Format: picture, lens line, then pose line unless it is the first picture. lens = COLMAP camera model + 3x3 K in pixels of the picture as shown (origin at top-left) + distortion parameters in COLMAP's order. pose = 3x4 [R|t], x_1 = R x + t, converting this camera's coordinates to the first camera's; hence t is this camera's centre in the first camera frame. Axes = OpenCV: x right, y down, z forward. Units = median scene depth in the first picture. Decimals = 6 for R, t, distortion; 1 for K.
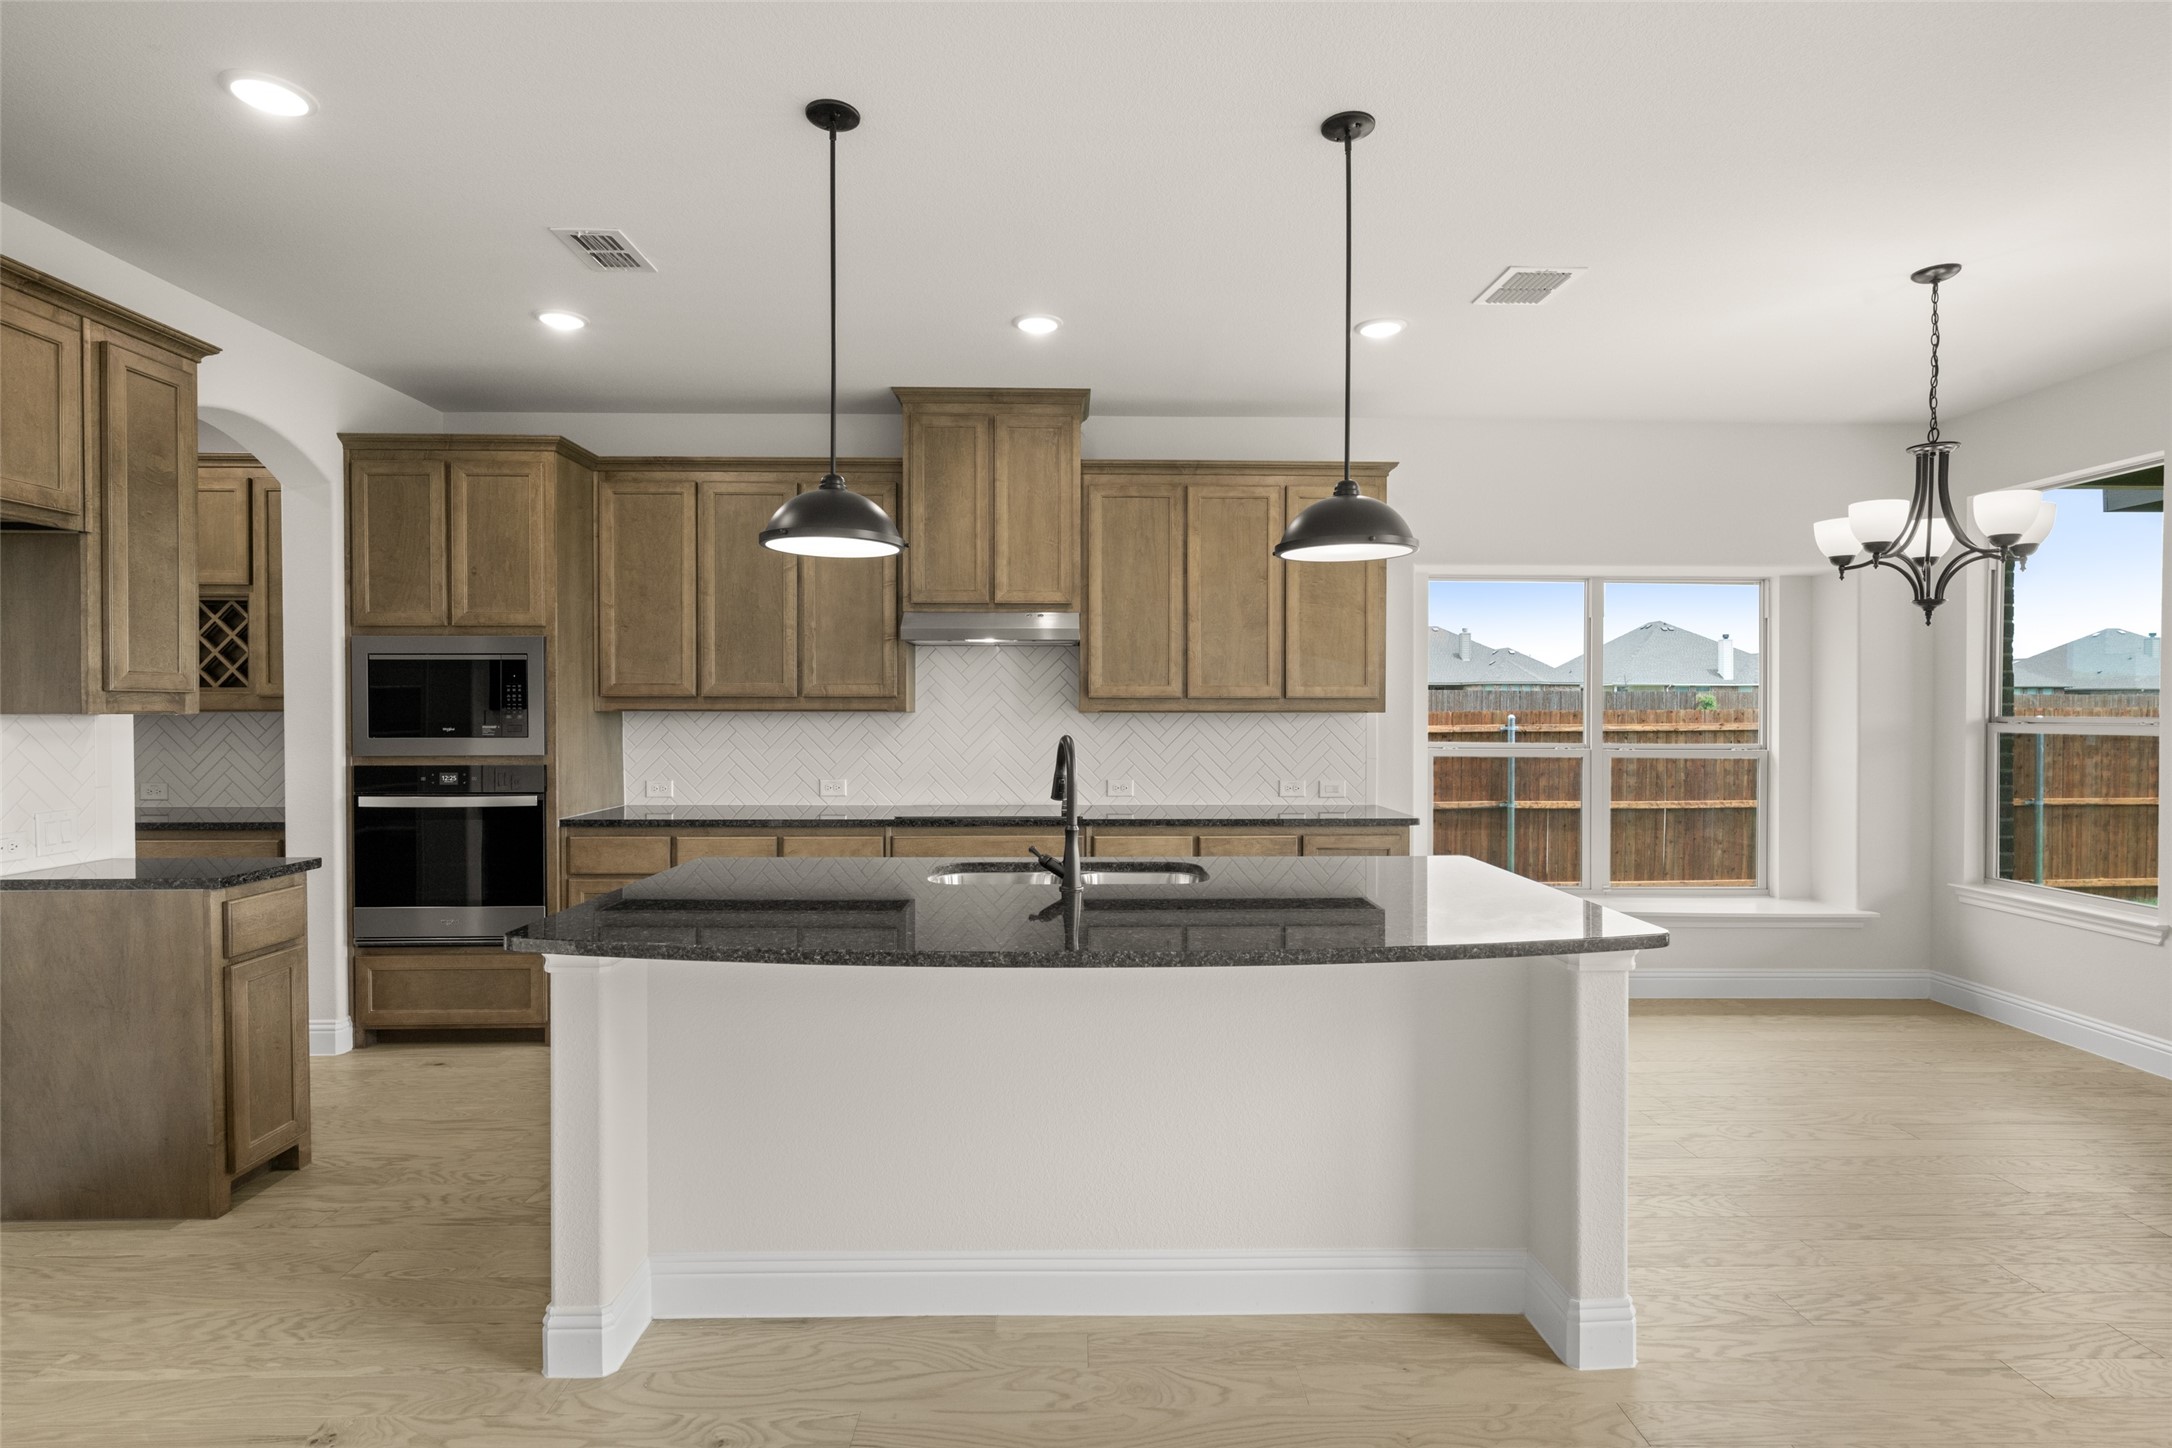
lens RADIAL K [[1037.9, 0, 1083.7], [0, 1037.9, 720.0], [0, 0, 1]] dist [-0.021966, -0.000440]
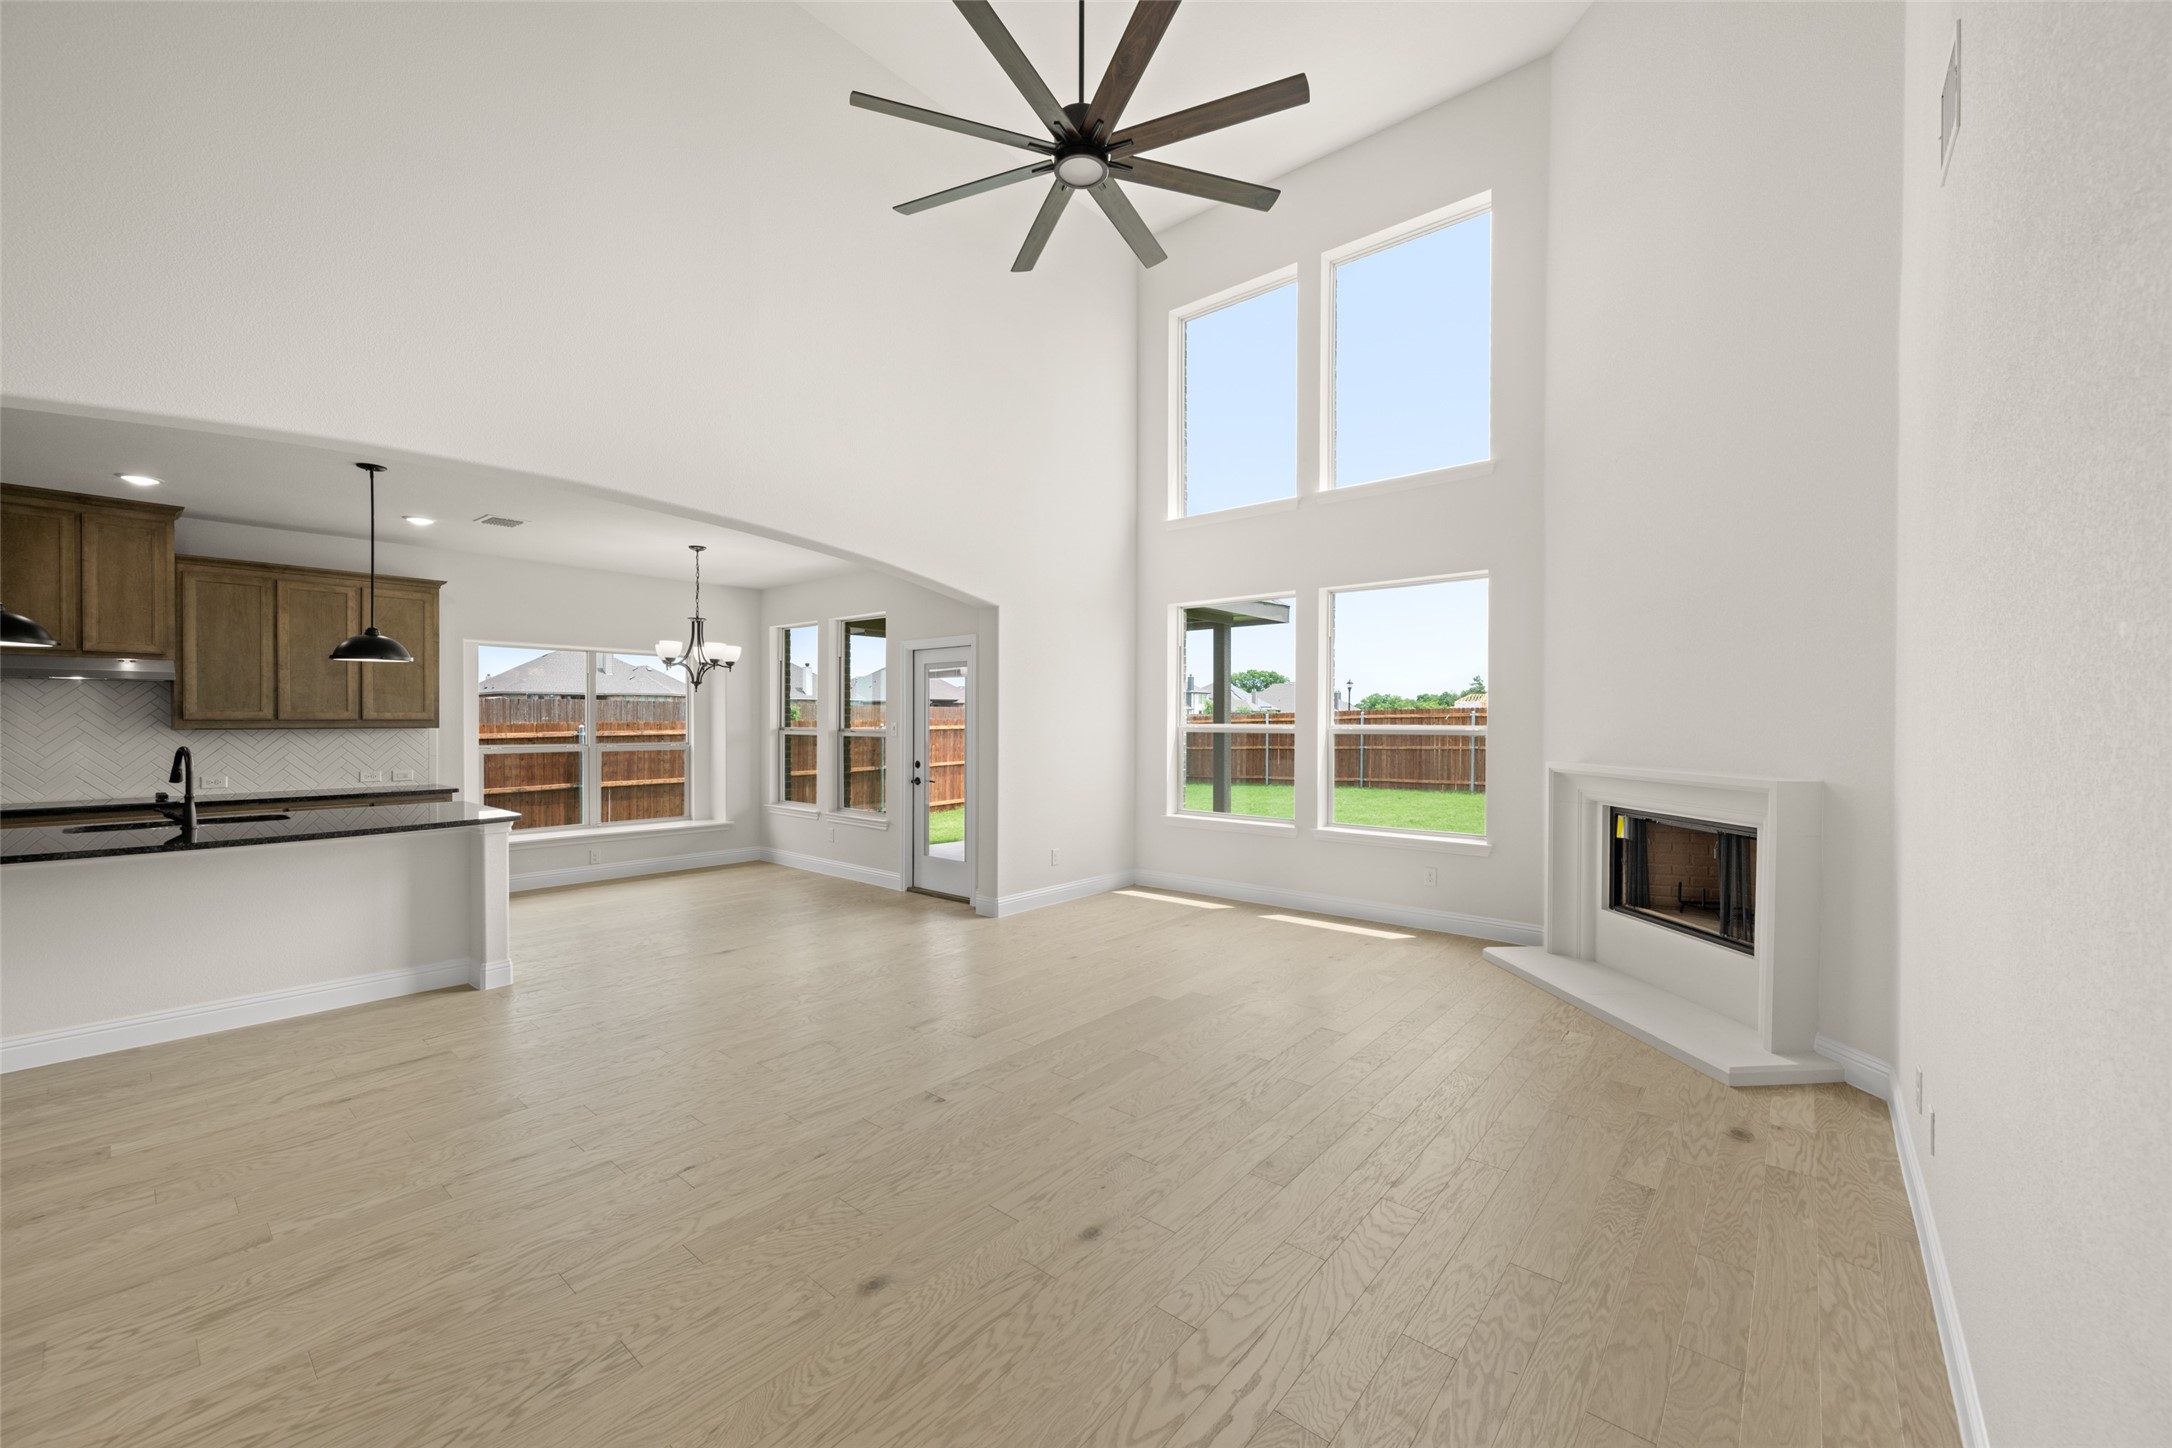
lens RADIAL K [[851.5, 0, 1085.1], [0, 851.5, 721.7], [0, 0, 1]] dist [0.000755, 0.000231]
pose [[0.659606, -0.003593, 0.751603, -0.057872], [0.005203, 0.999986, 0.000215, -0.012304], [-0.751594, 0.003769, 0.659616, -0.706687]]
